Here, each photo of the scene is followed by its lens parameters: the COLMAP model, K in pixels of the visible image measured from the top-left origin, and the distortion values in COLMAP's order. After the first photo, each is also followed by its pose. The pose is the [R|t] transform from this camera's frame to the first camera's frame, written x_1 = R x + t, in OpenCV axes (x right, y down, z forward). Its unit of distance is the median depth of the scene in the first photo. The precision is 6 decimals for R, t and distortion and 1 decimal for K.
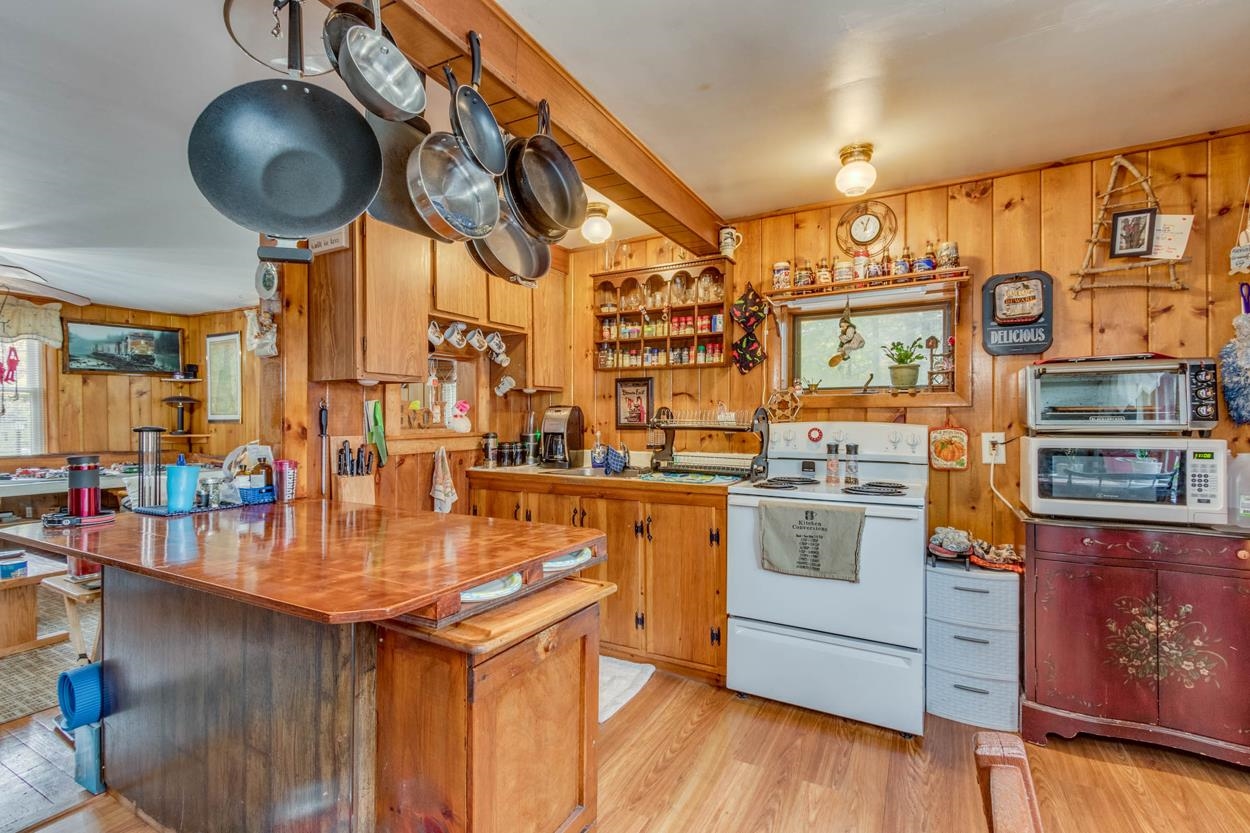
lens RADIAL K [[568.6, 0, 624.1], [0, 568.6, 419.8], [0, 0, 1]] dist [0.000337, -0.000077]
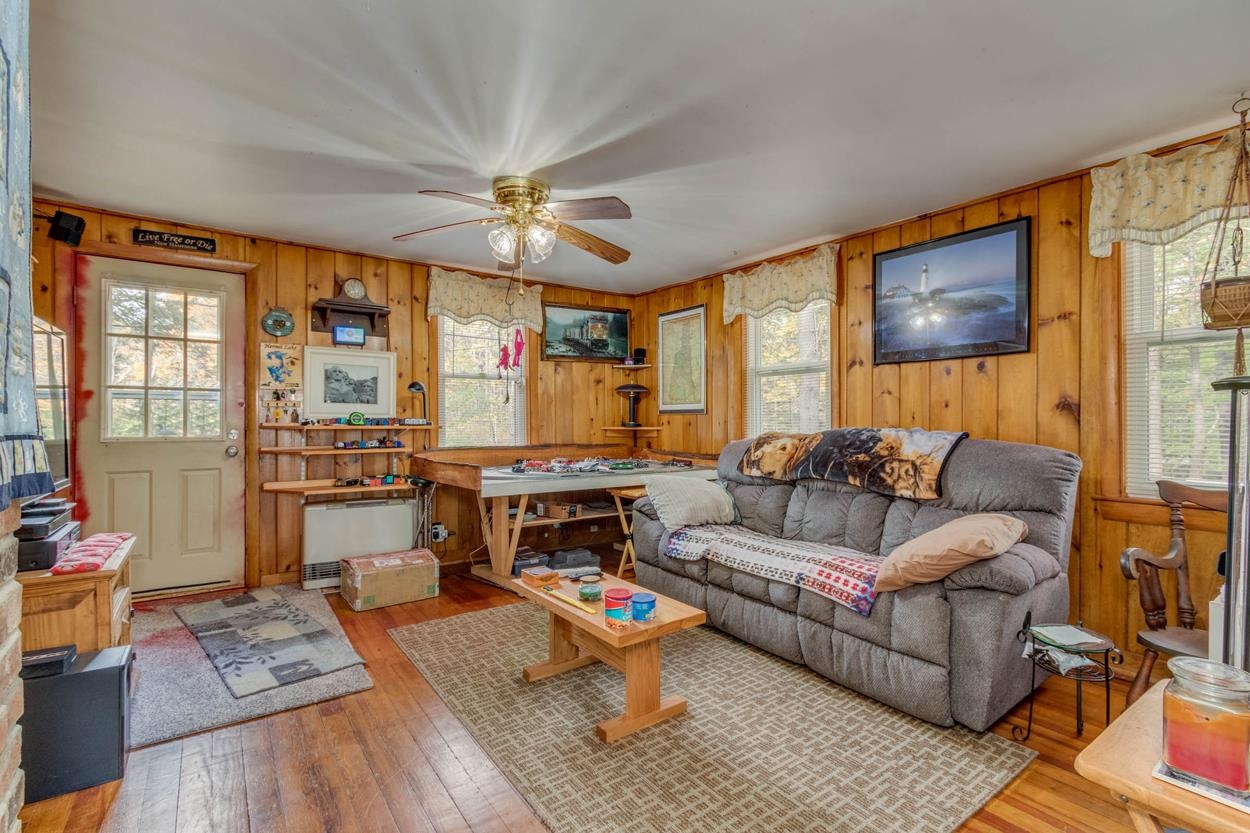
lens RADIAL K [[576.5, 0, 622.4], [0, 576.5, 421.7], [0, 0, 1]] dist [-0.000124, -0.000545]
pose [[0.899895, 0.004210, -0.436086, -0.754081], [-0.004134, 0.999991, 0.001124, 0.031638], [0.436087, 0.000791, 0.899904, 0.333384]]
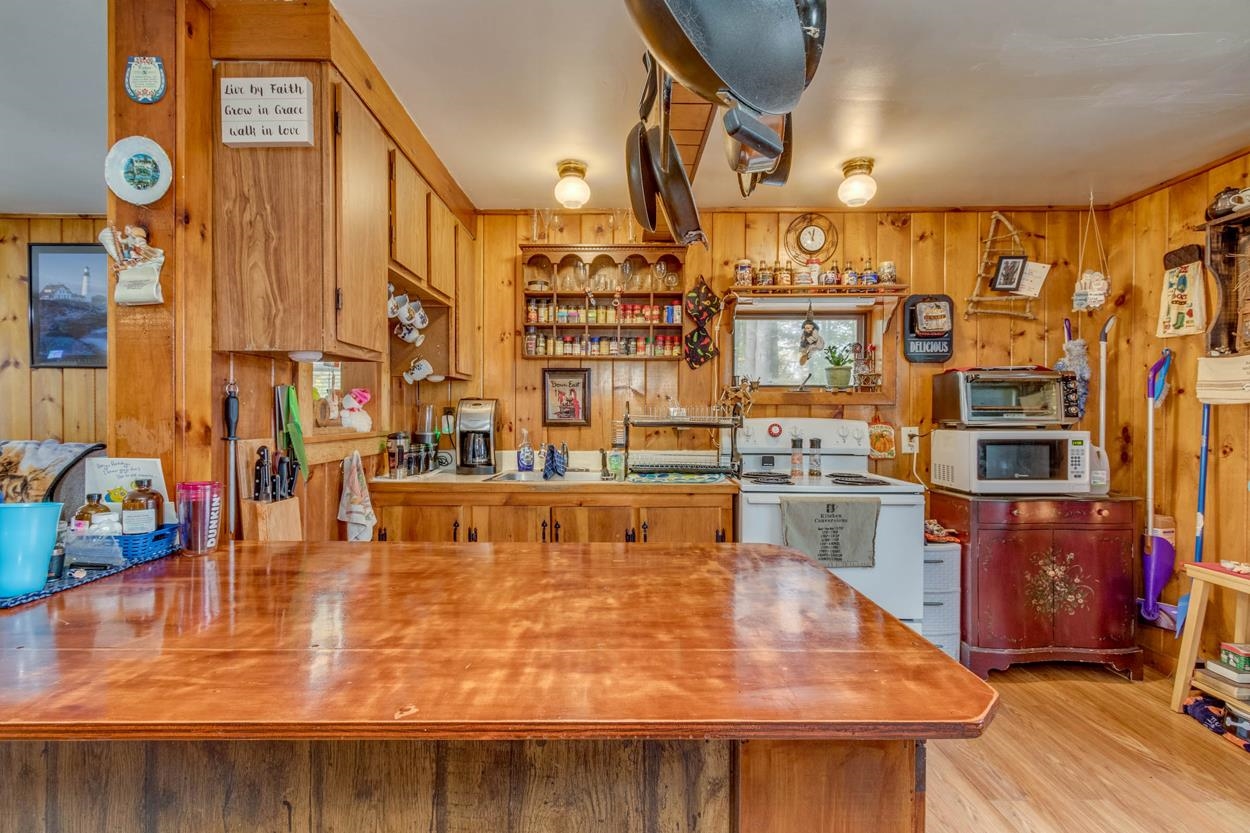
lens RADIAL K [[568.6, 0, 624.1], [0, 568.6, 419.8], [0, 0, 1]] dist [0.000337, -0.000077]
pose [[0.878734, -0.000702, 0.477311, -0.361608], [-0.002364, 0.999980, 0.005824, 0.001573], [-0.477306, -0.006246, 0.878715, 0.197904]]
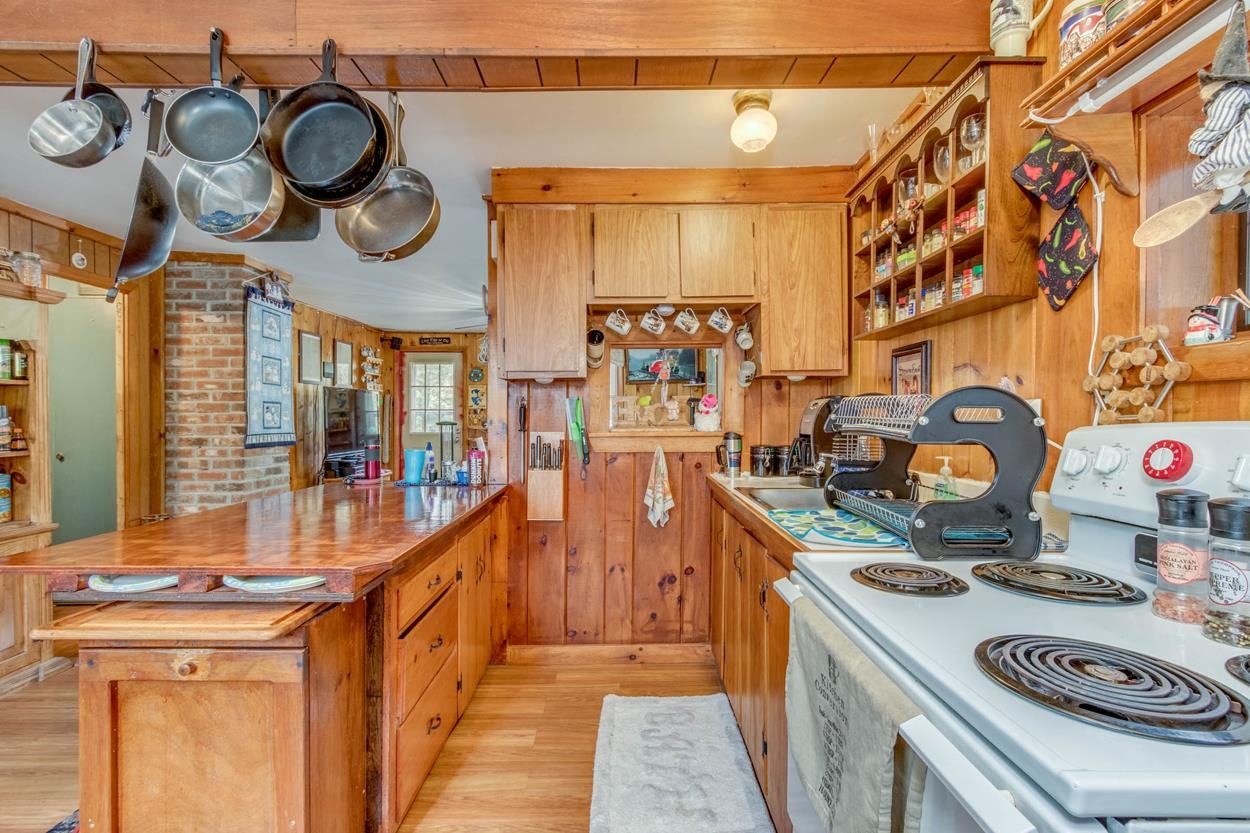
lens RADIAL K [[563.0, 0, 620.8], [0, 563.0, 422.6], [0, 0, 1]] dist [0.008442, -0.003712]
pose [[0.483025, 0.009759, -0.875552, 0.424238], [-0.001626, 0.999946, 0.010249, 0.000440], [0.875605, -0.003527, 0.483015, 0.507807]]
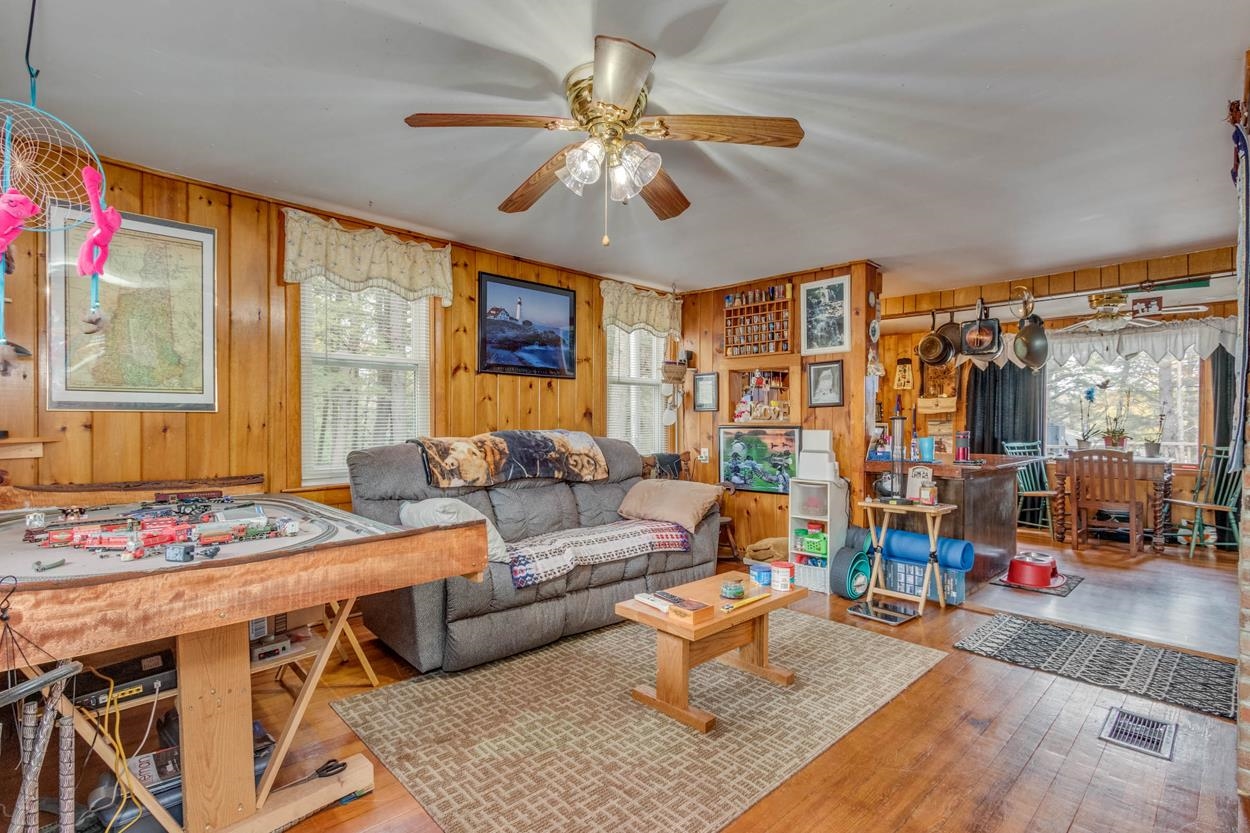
lens RADIAL K [[597.3, 0, 624.0], [0, 597.3, 423.9], [0, 0, 1]] dist [0.003211, -0.000062]
pose [[0.303559, -0.000965, 0.952812, -1.948814], [-0.005579, 0.999981, 0.002791, 0.024364], [-0.952796, -0.006163, 0.303548, 0.888428]]
